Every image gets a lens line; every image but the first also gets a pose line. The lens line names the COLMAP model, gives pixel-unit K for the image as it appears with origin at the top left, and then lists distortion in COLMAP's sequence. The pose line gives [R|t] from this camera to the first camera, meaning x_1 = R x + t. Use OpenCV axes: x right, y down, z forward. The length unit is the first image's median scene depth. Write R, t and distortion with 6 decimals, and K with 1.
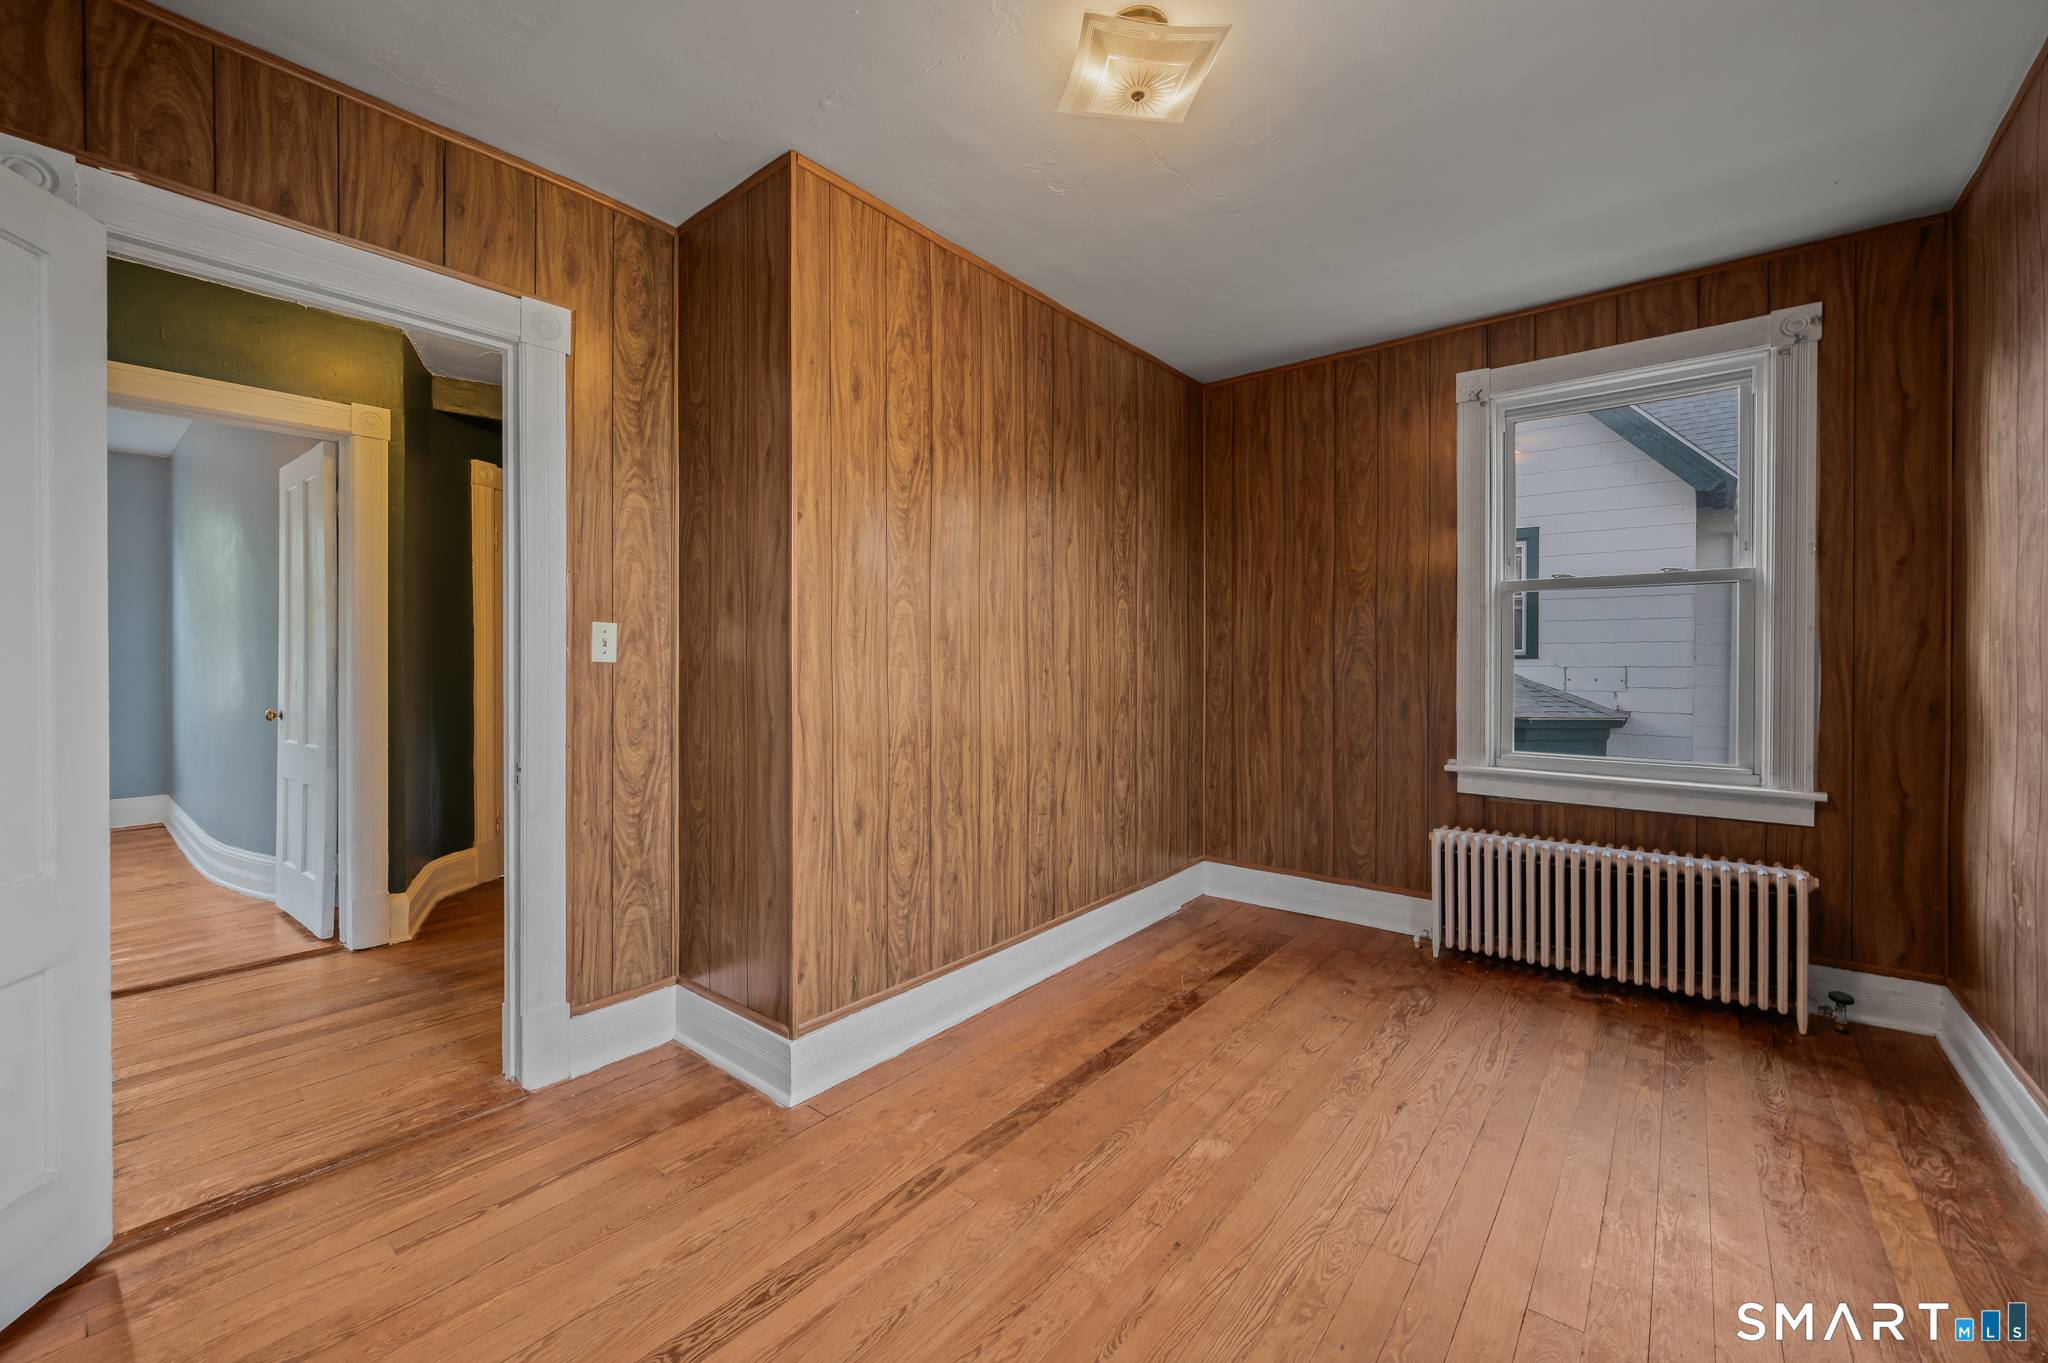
lens RADIAL K [[795.0, 0, 1024.0], [0, 795.0, 681.5], [0, 0, 1]] dist [0.000582, 0.000157]
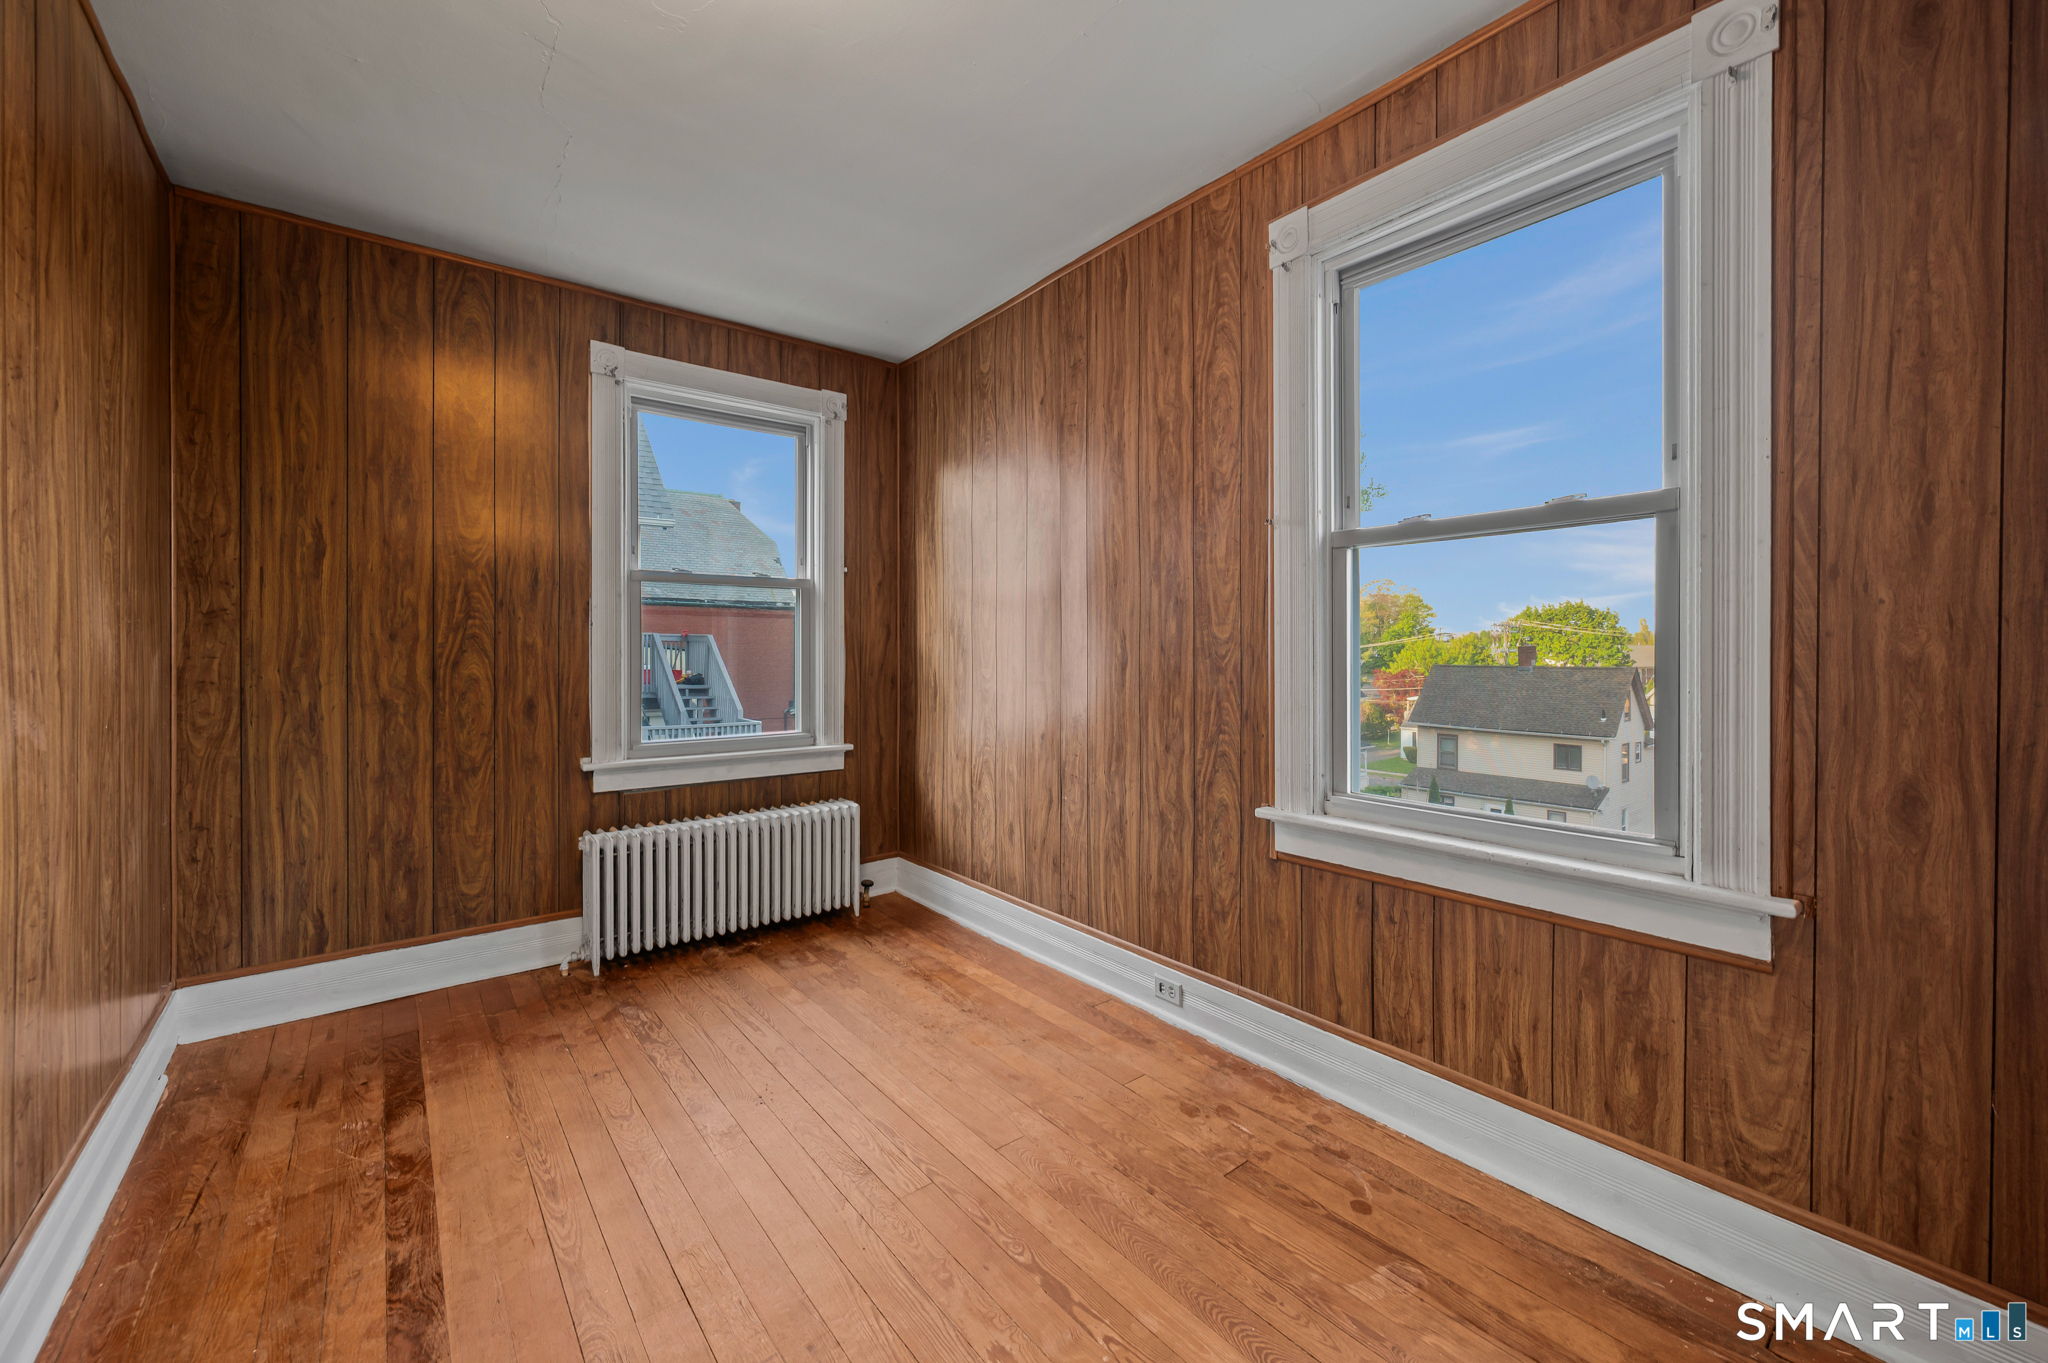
lens RADIAL K [[851.2, 0, 1024.4], [0, 851.2, 676.6], [0, 0, 1]] dist [0.000322, 0.000141]
pose [[0.204736, -0.030010, 0.978357, -0.374403], [0.029129, 0.999274, 0.024555, -0.006788], [-0.978384, 0.023471, 0.205461, 0.354379]]
